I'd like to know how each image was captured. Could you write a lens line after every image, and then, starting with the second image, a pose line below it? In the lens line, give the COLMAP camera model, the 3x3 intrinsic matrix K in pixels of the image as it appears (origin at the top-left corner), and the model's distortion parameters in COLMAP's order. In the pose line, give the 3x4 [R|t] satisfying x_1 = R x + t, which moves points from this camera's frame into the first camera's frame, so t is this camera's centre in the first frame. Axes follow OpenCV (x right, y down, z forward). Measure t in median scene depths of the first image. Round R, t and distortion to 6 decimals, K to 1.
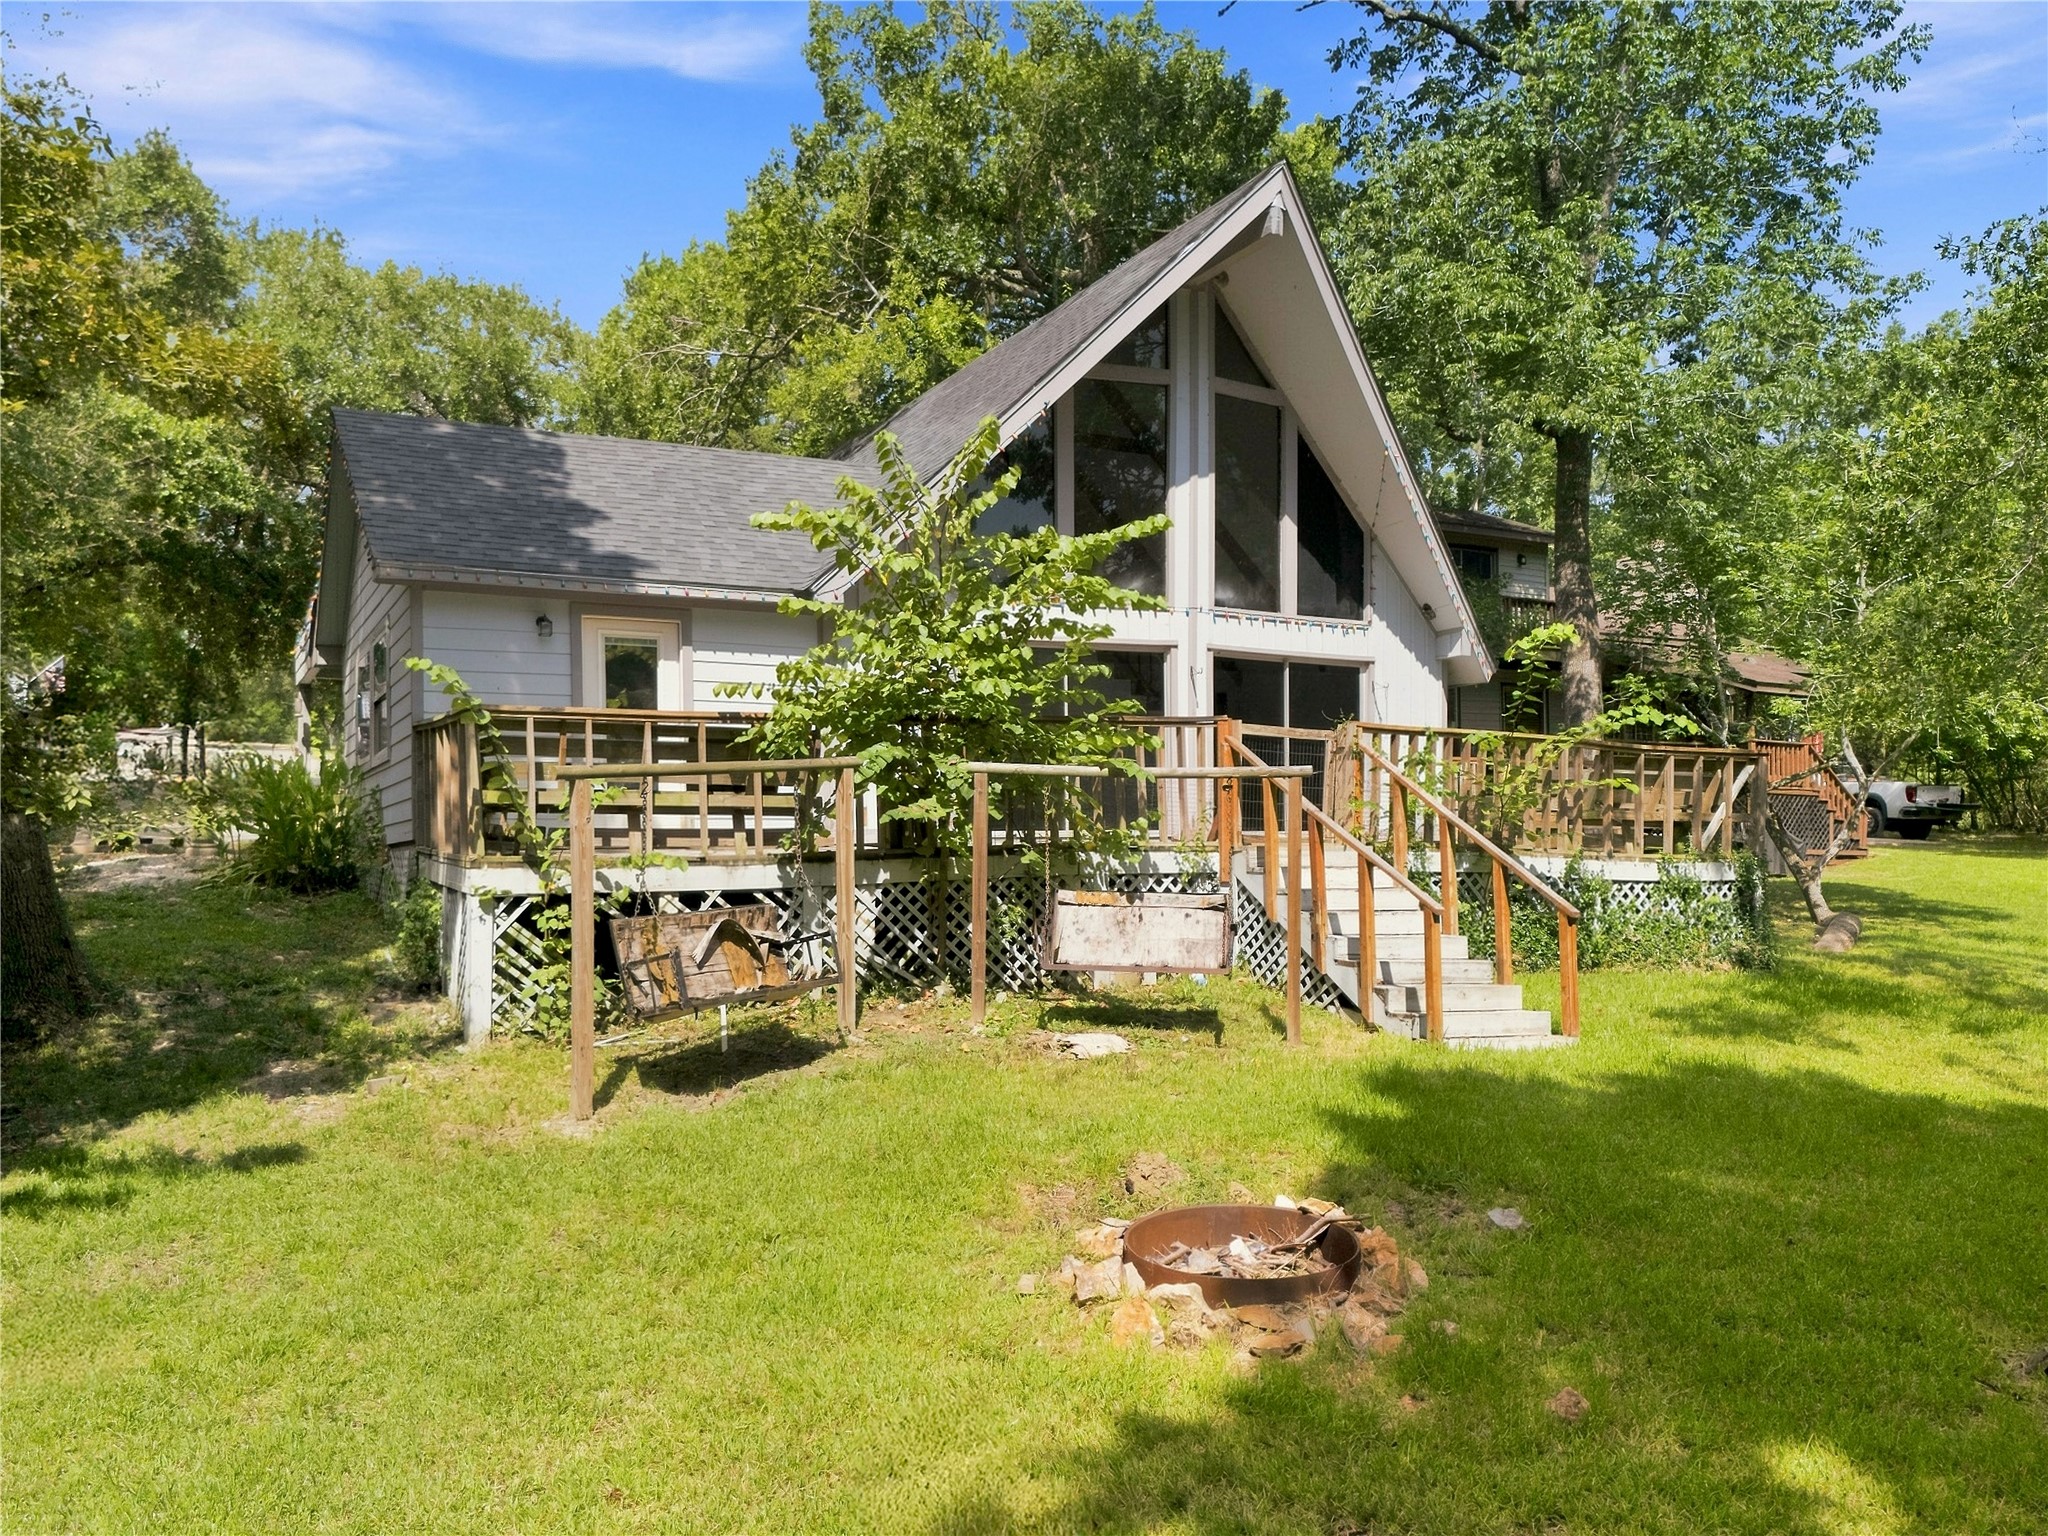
lens RADIAL K [[1432.0, 0, 1023.5], [0, 1432.0, 770.2], [0, 0, 1]] dist [0.007136, 0.000009]
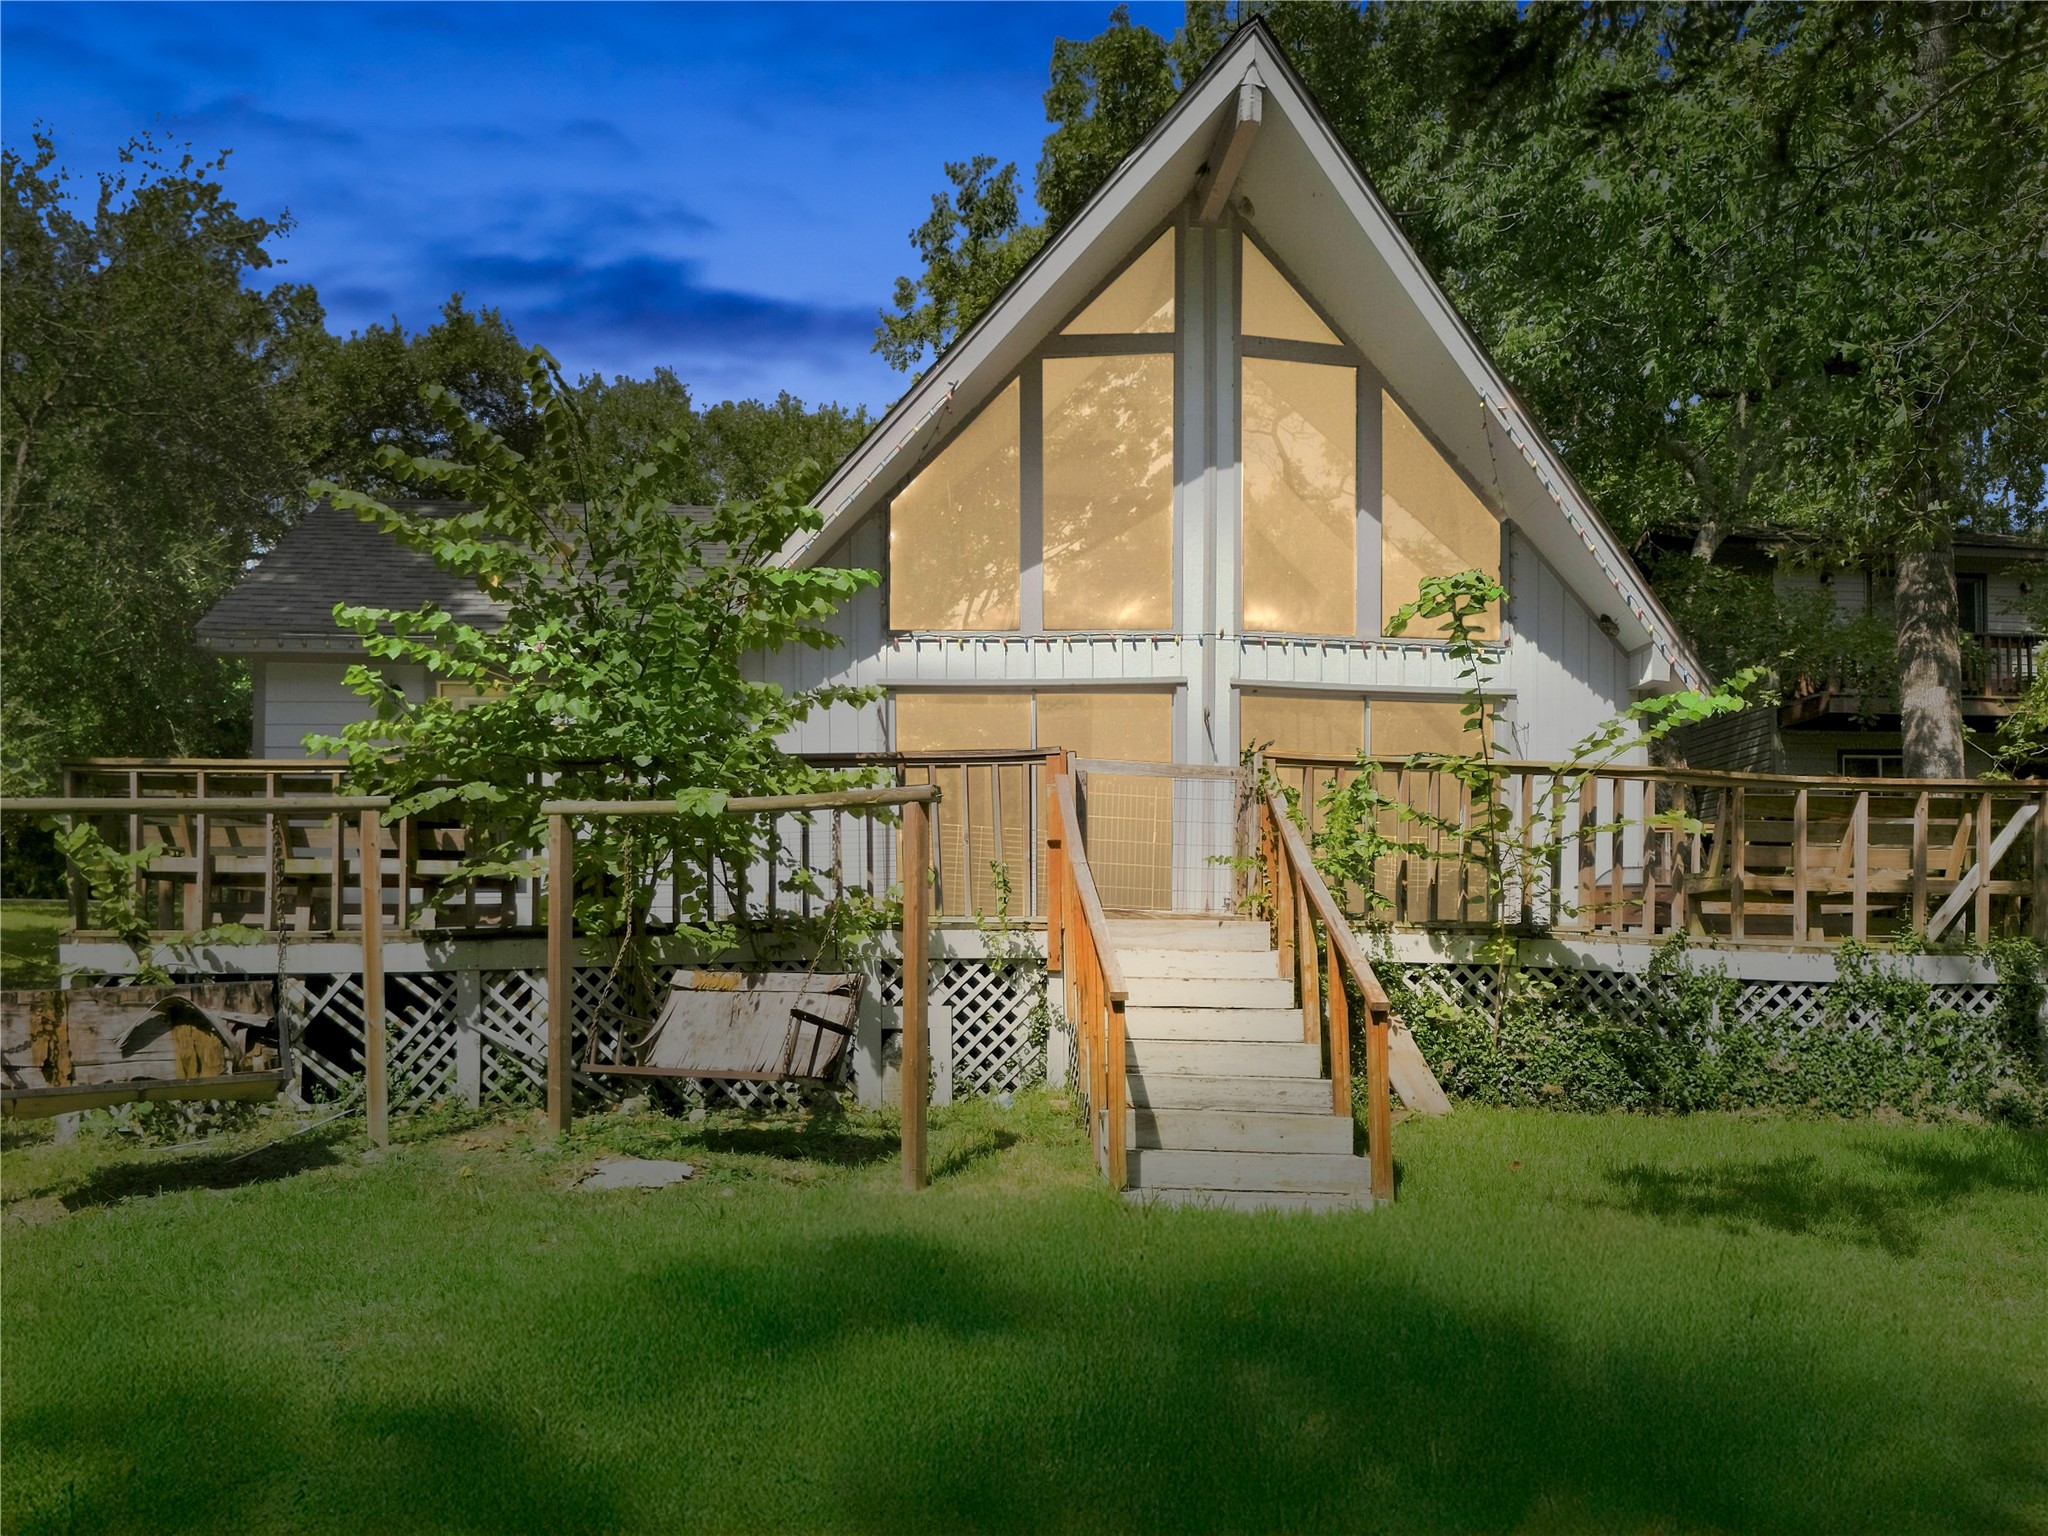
lens RADIAL K [[1561.7, 0, 1027.3], [0, 1561.7, 851.5], [0, 0, 1]] dist [0.022499, -0.002647]
pose [[0.949374, -0.025250, -0.313131, 0.326111], [0.014147, 0.999190, -0.037681, 0.040081], [0.313829, 0.031343, 0.948962, 0.201901]]
